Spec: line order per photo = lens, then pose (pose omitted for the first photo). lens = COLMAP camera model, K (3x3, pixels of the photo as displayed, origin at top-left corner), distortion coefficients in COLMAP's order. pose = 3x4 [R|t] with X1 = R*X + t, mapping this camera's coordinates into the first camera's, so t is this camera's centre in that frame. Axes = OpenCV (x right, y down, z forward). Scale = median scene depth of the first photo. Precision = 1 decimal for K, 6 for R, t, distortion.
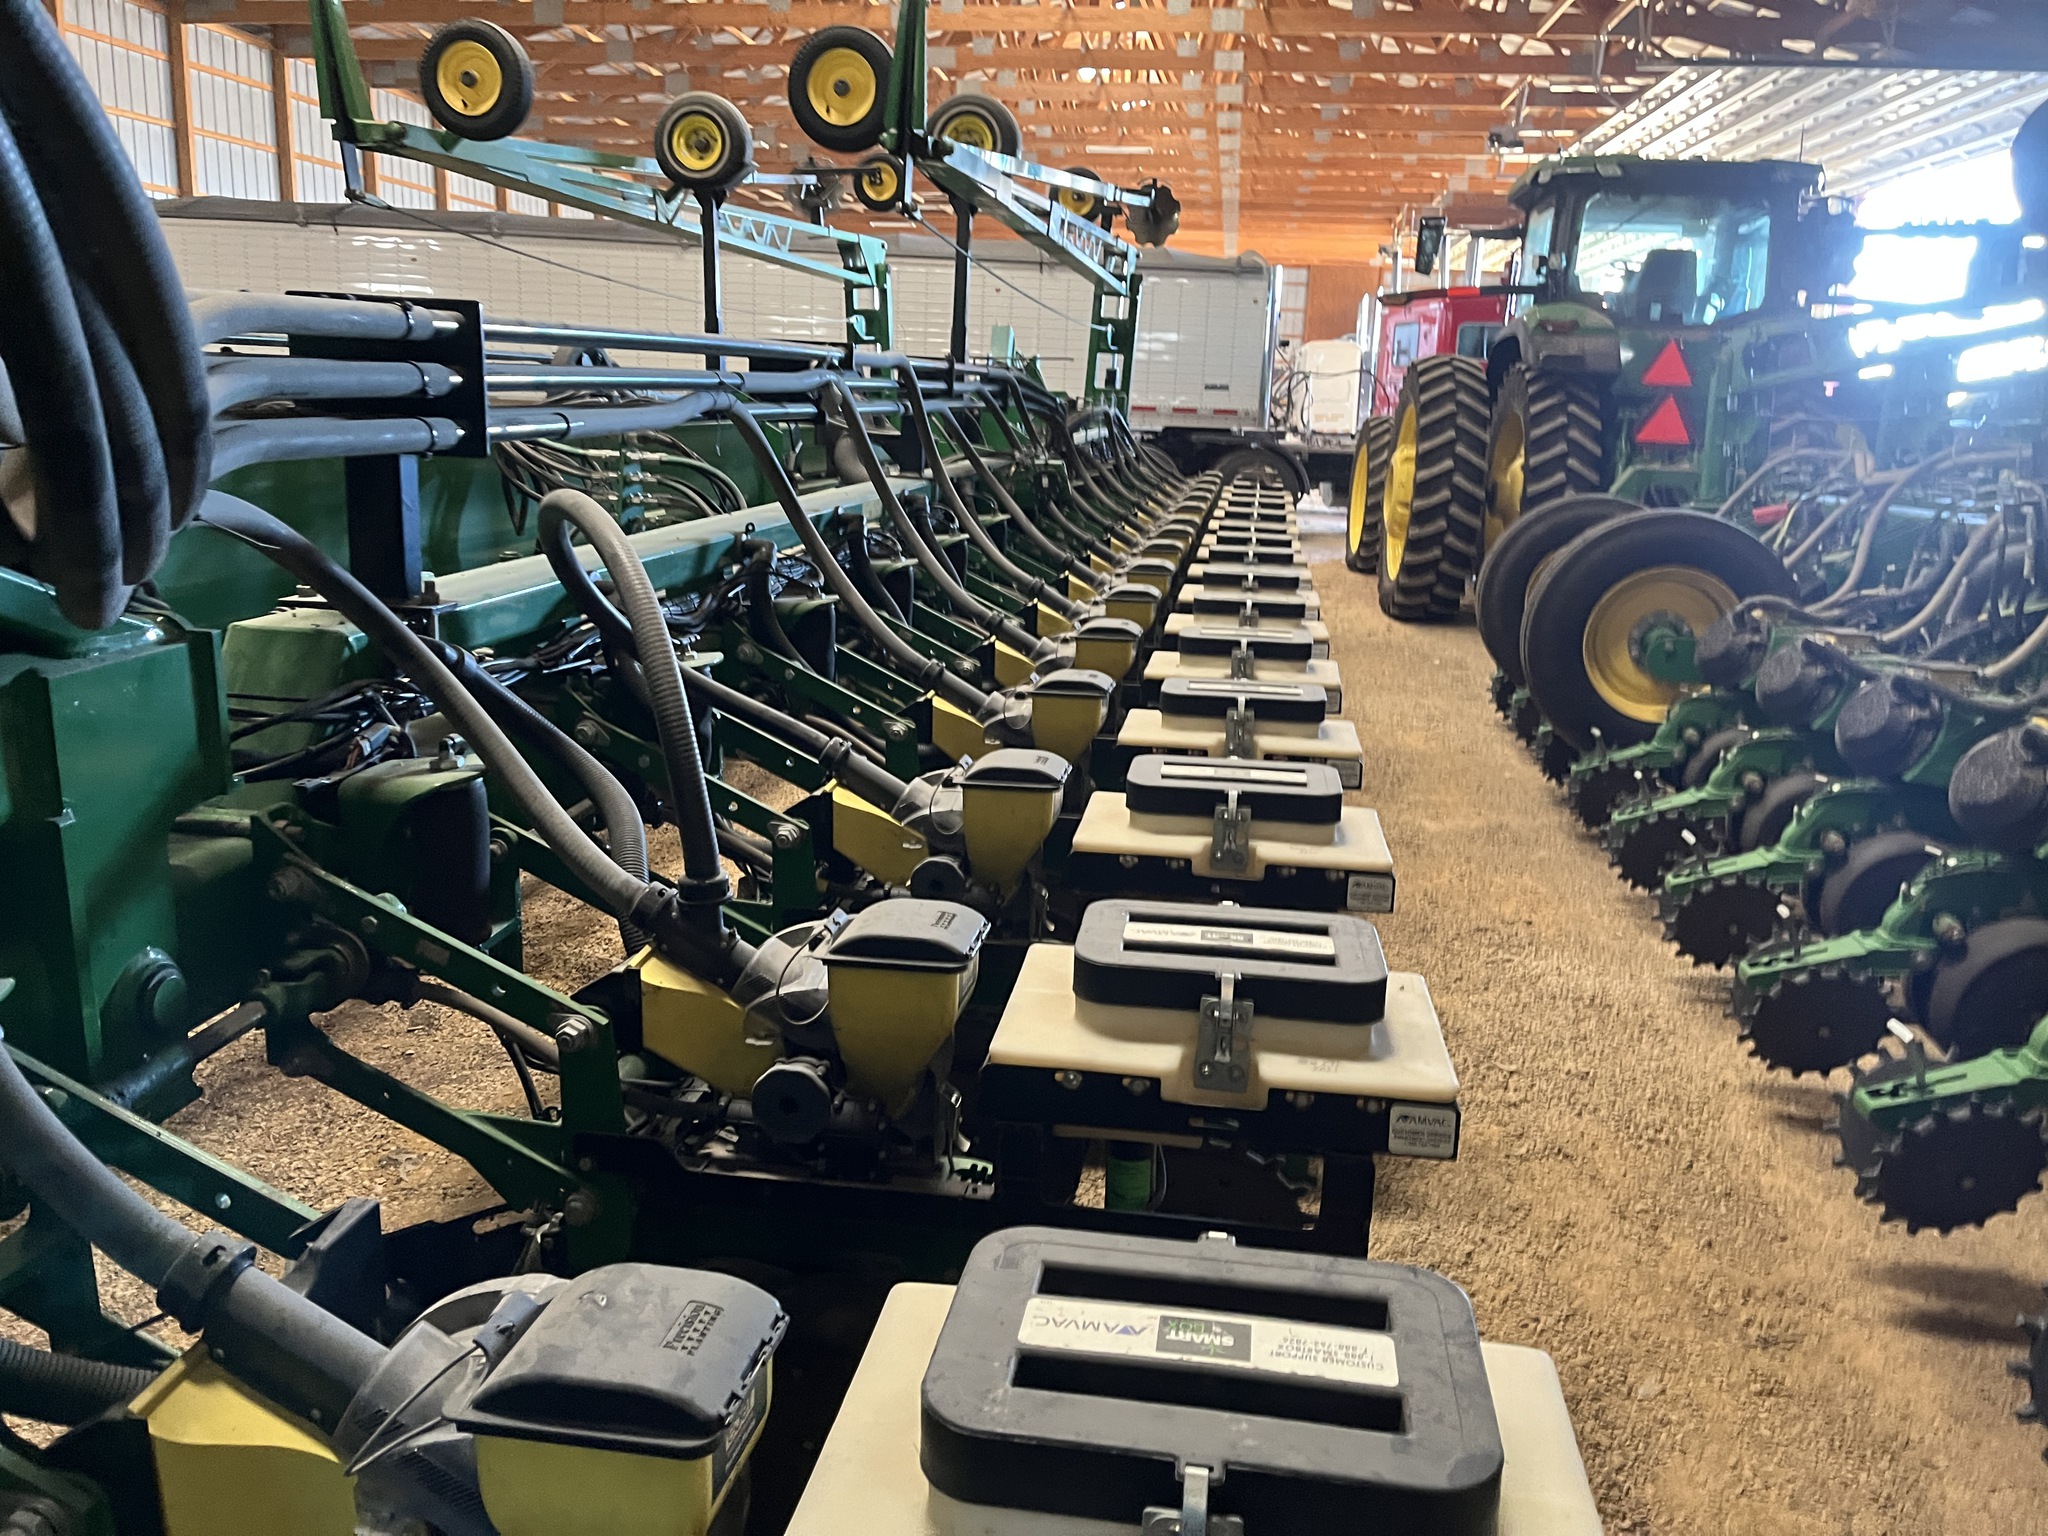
lens RADIAL K [[1547.7, 0, 1022.8], [0, 1547.7, 775.7], [0, 0, 1]] dist [0.065048, -0.072830]
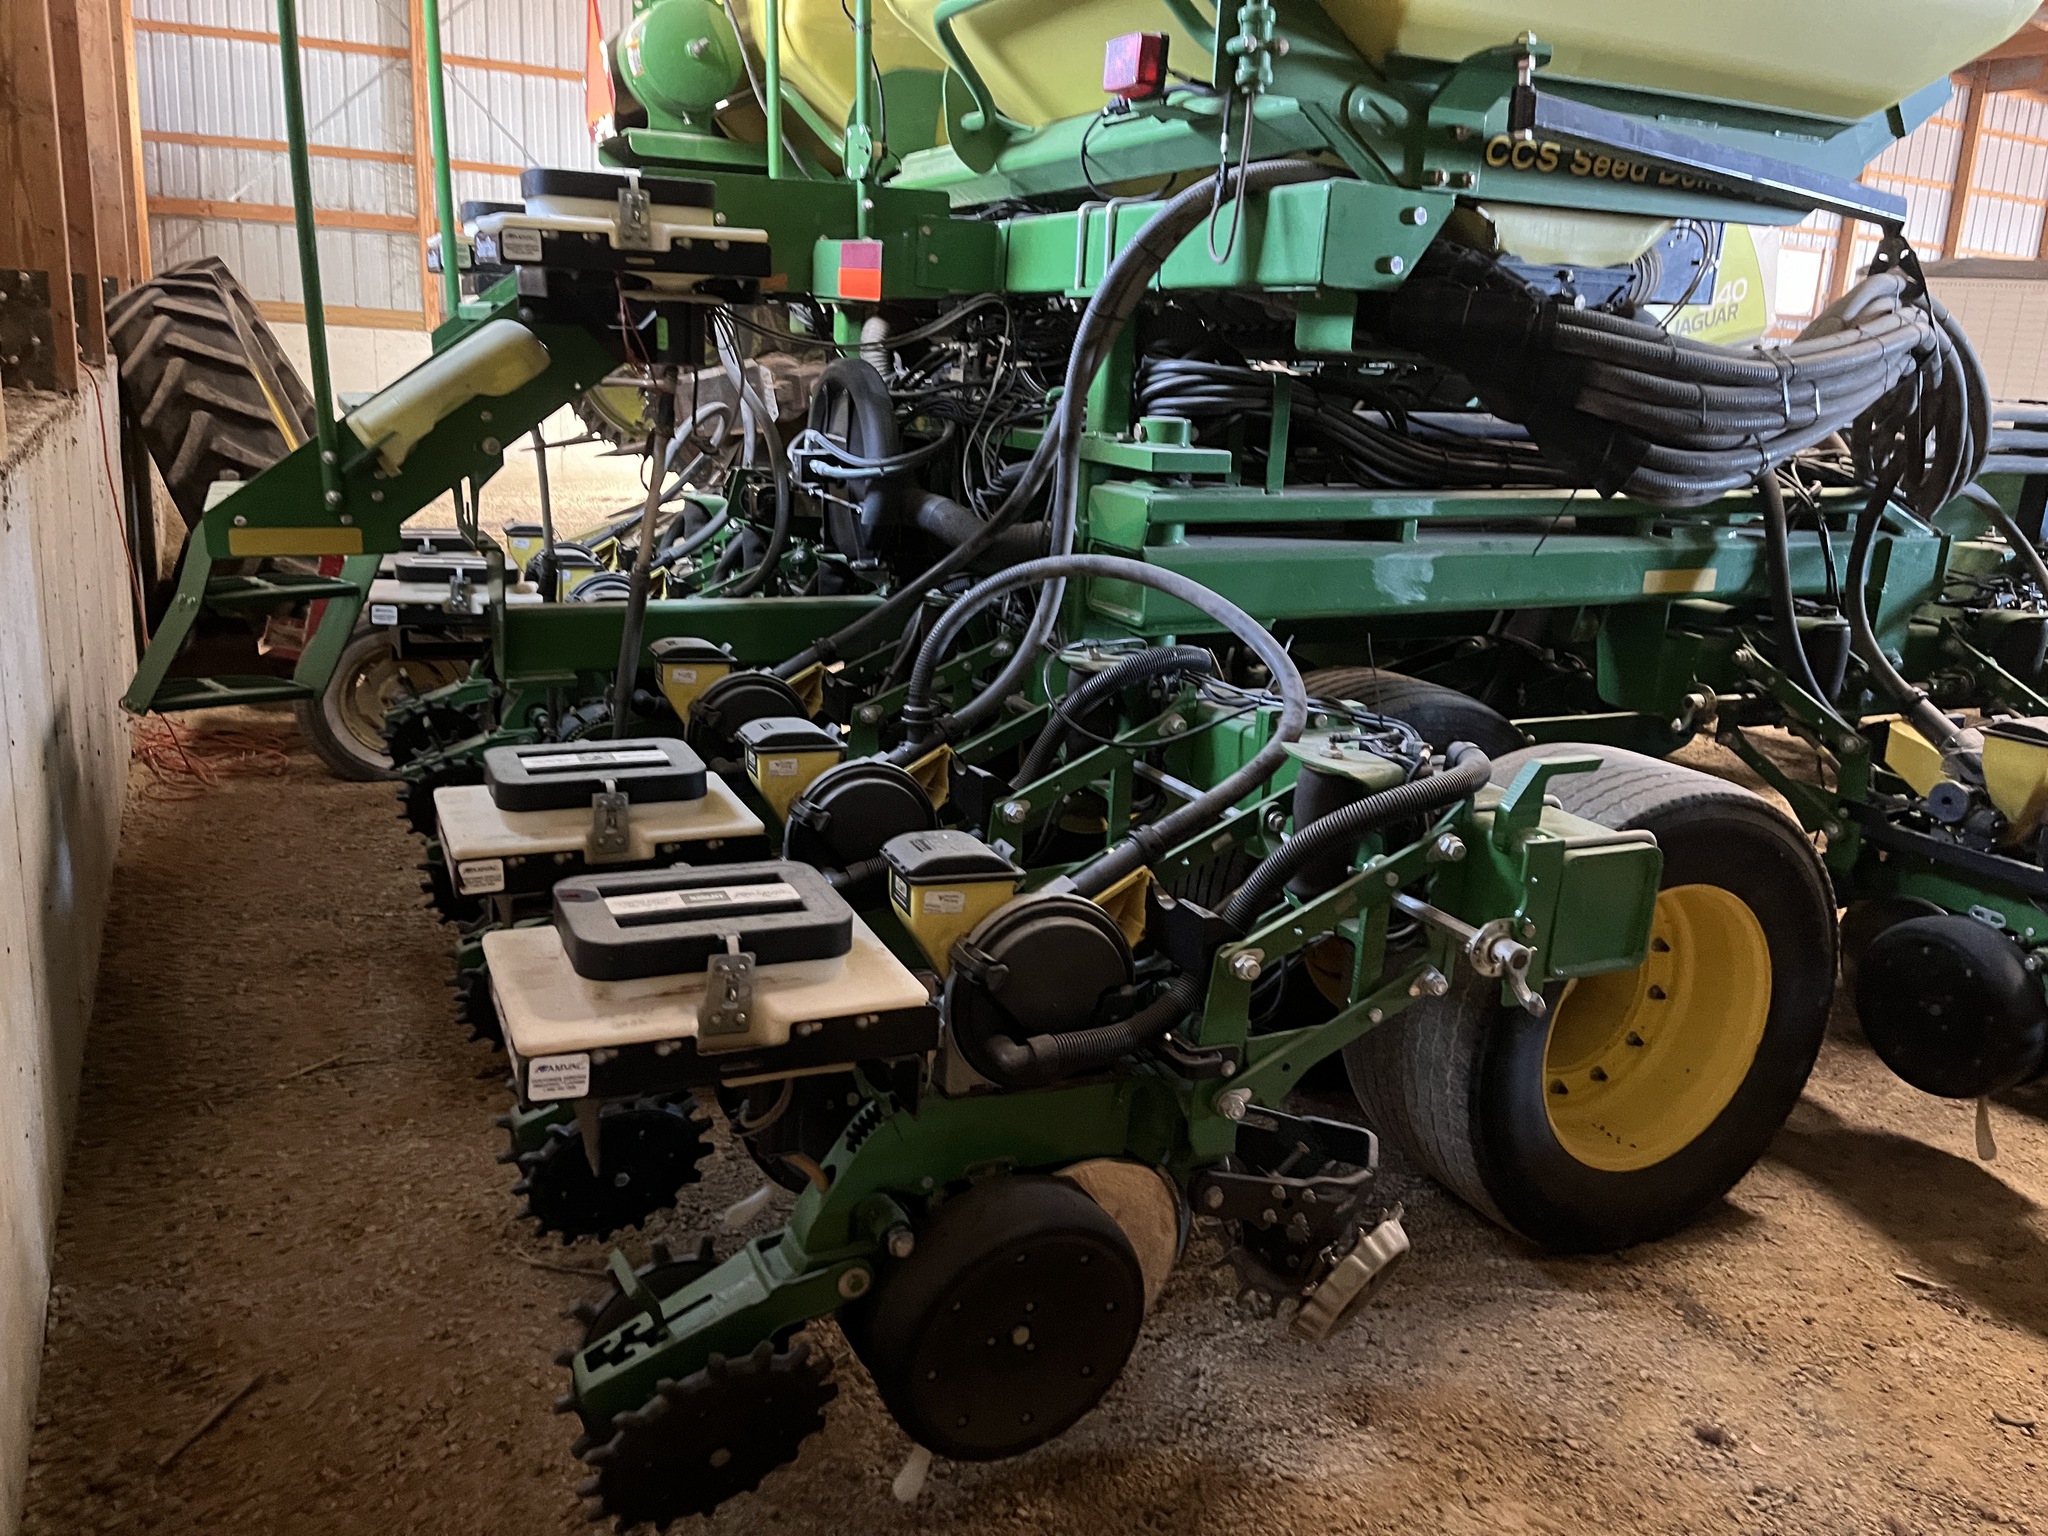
lens RADIAL K [[1545.5, 0, 1028.0], [0, 1545.5, 773.0], [0, 0, 1]] dist [0.084228, -0.120586]
pose [[0.565606, 0.208242, -0.797951, 0.629171], [-0.227943, 0.969374, 0.091407, 0.327494], [0.792548, 0.130188, 0.595751, -1.393305]]
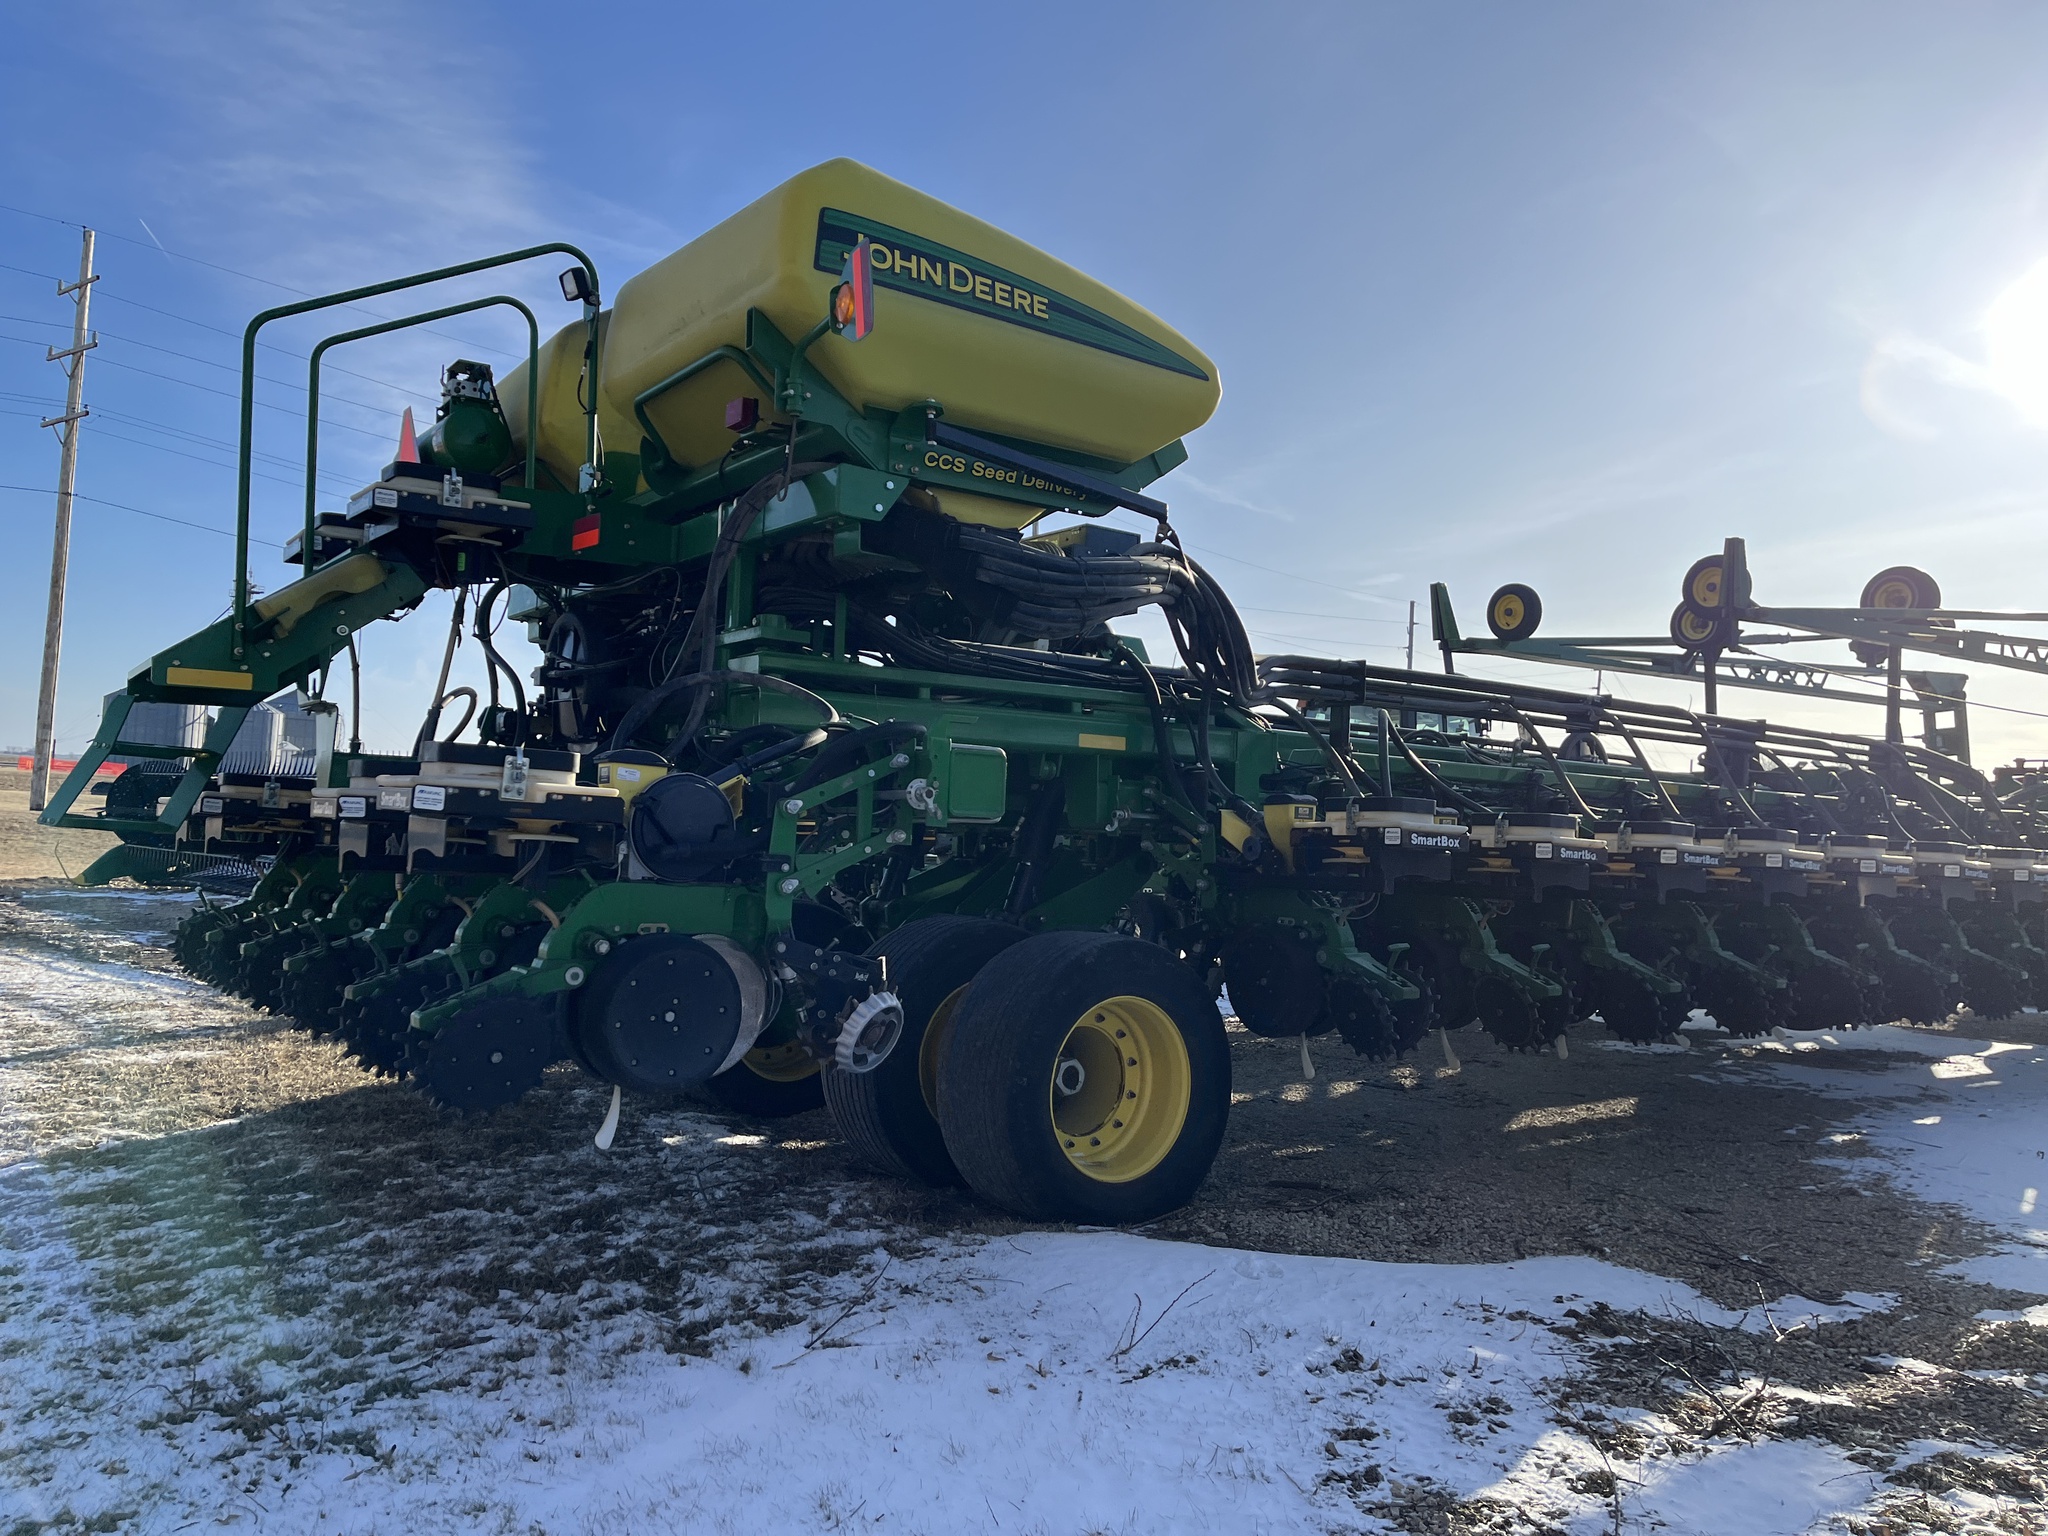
lens RADIAL K [[1547.7, 0, 1022.8], [0, 1547.7, 775.7], [0, 0, 1]] dist [0.065048, -0.072830]
pose [[0.705142, -0.045305, -0.707617, 1.573599], [-0.182565, 0.952711, -0.242924, 0.933463], [0.685160, 0.300483, 0.663525, -1.790606]]
